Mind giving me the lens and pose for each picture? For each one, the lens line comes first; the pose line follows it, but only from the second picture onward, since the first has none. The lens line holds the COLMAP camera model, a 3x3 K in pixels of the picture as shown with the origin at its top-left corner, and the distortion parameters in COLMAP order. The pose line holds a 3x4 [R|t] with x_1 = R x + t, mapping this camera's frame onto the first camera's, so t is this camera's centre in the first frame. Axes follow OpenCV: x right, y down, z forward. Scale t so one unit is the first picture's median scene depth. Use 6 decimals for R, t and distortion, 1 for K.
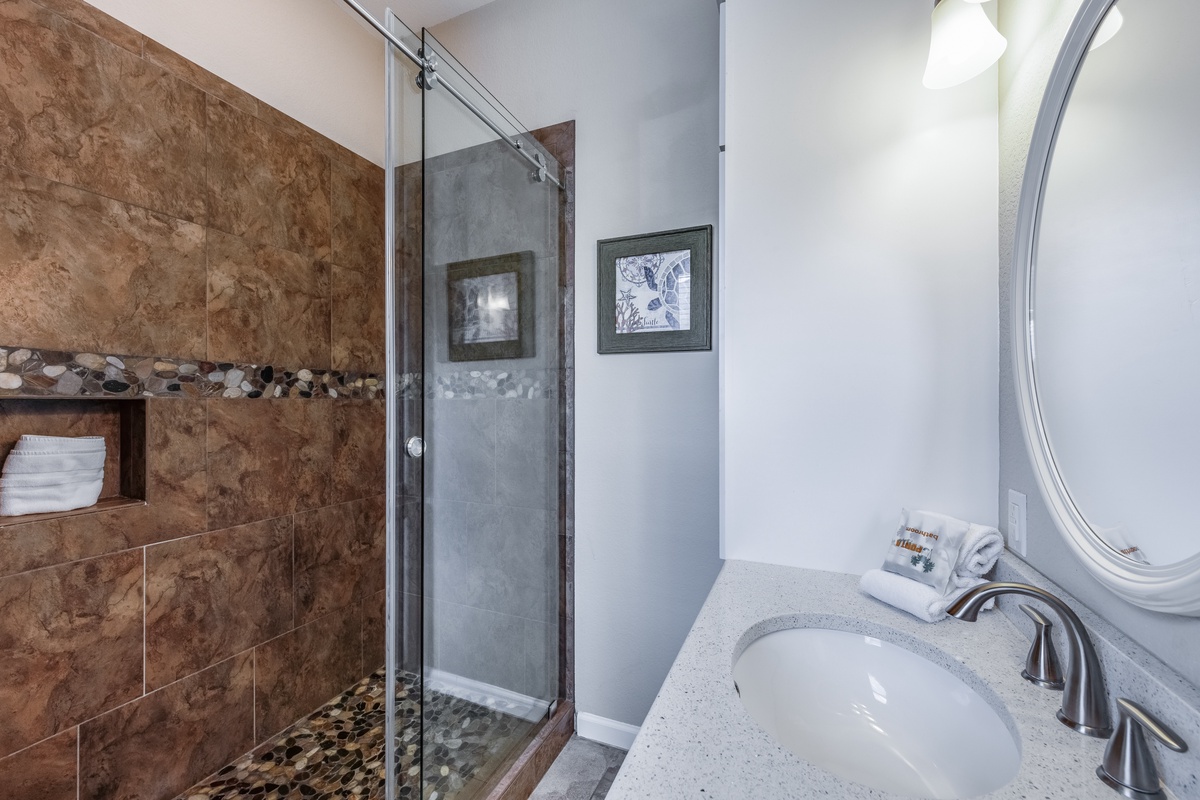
lens RADIAL K [[491.9, 0, 599.1], [0, 491.9, 402.6], [0, 0, 1]] dist [0.011263, -0.000687]
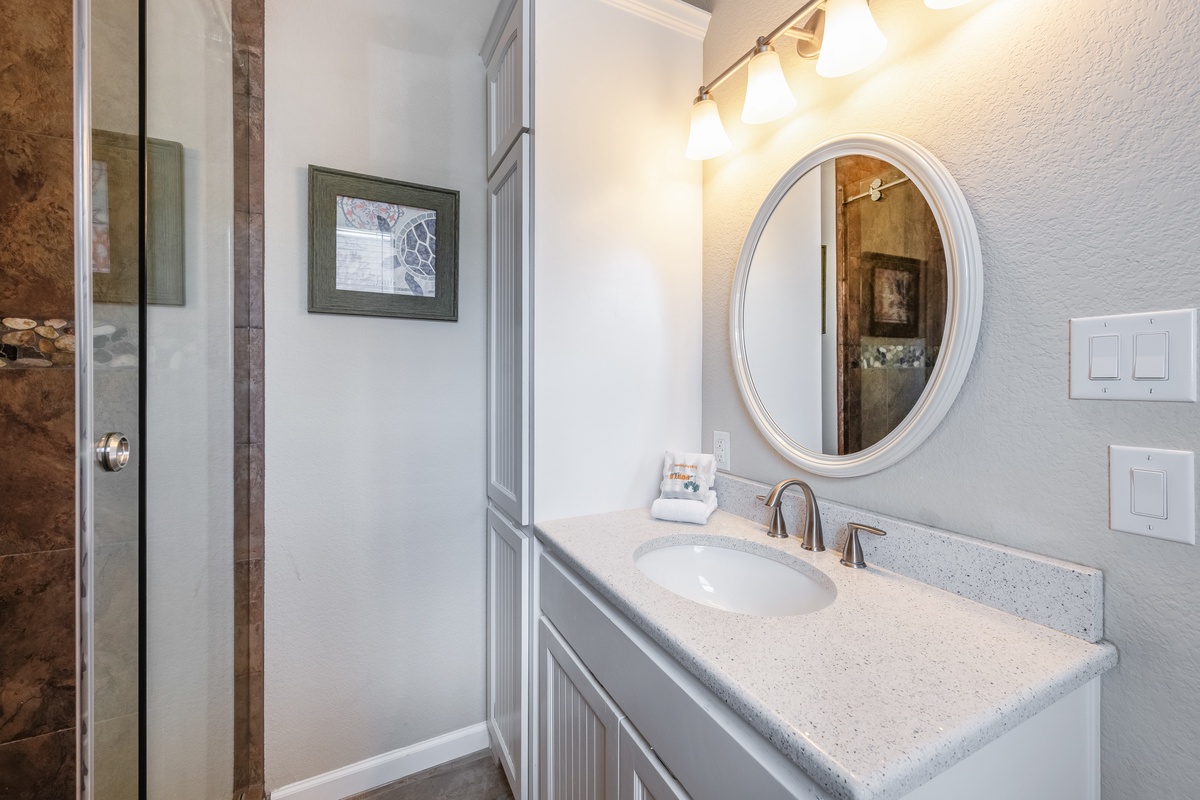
lens RADIAL K [[491.9, 0, 616.0], [0, 491.9, 380.8], [0, 0, 1]] dist [0.011263, -0.000687]
pose [[0.628980, -0.005644, 0.777401, -0.316138], [-0.000165, 0.999973, 0.007393, 0.003058], [-0.777421, -0.004778, 0.628962, 0.142306]]
